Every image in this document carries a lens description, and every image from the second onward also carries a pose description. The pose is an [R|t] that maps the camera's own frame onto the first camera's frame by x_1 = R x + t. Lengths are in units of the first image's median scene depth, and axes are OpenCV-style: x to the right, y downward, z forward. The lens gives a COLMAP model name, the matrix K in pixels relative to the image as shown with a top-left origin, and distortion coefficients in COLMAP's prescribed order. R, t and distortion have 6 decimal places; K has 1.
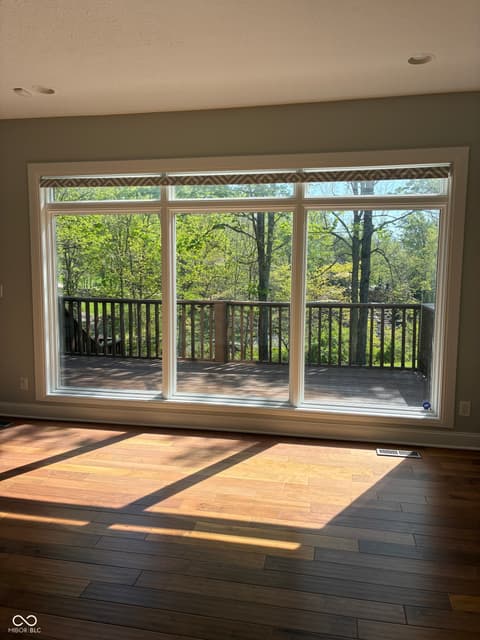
lens RADIAL K [[502.5, 0, 224.2], [0, 502.5, 319.2], [0, 0, 1]] dist [0.002567, 0.000142]
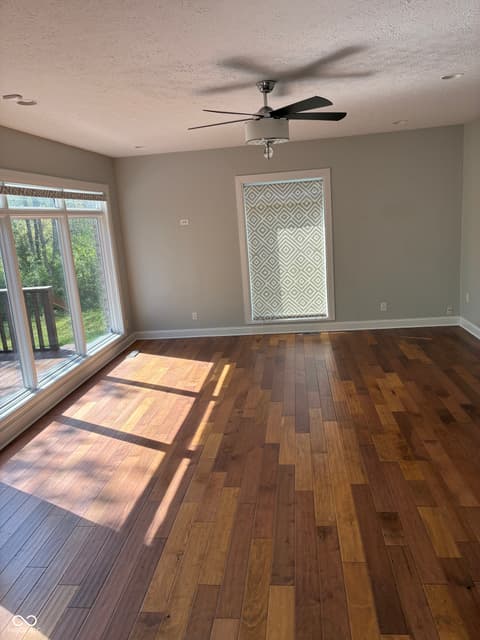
lens RADIAL K [[486.1, 0, 240.0], [0, 486.1, 320.0], [0, 0, 1]] dist [0.004983, -0.000141]
pose [[-0.086559, -0.201281, 0.975701, -1.387699], [0.194885, 0.957035, 0.214720, -0.151836], [-0.976999, 0.208736, -0.043614, 0.690130]]
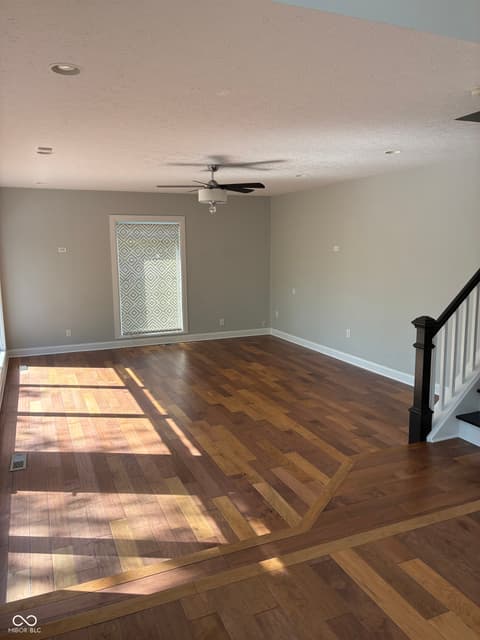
lens RADIAL K [[486.1, 0, 240.0], [0, 486.1, 320.0], [0, 0, 1]] dist [0.004983, -0.000141]
pose [[-0.572627, -0.121966, 0.810693, -1.660584], [0.108360, 0.968935, 0.222312, -0.241968], [-0.812623, 0.215148, -0.541622, 1.311848]]
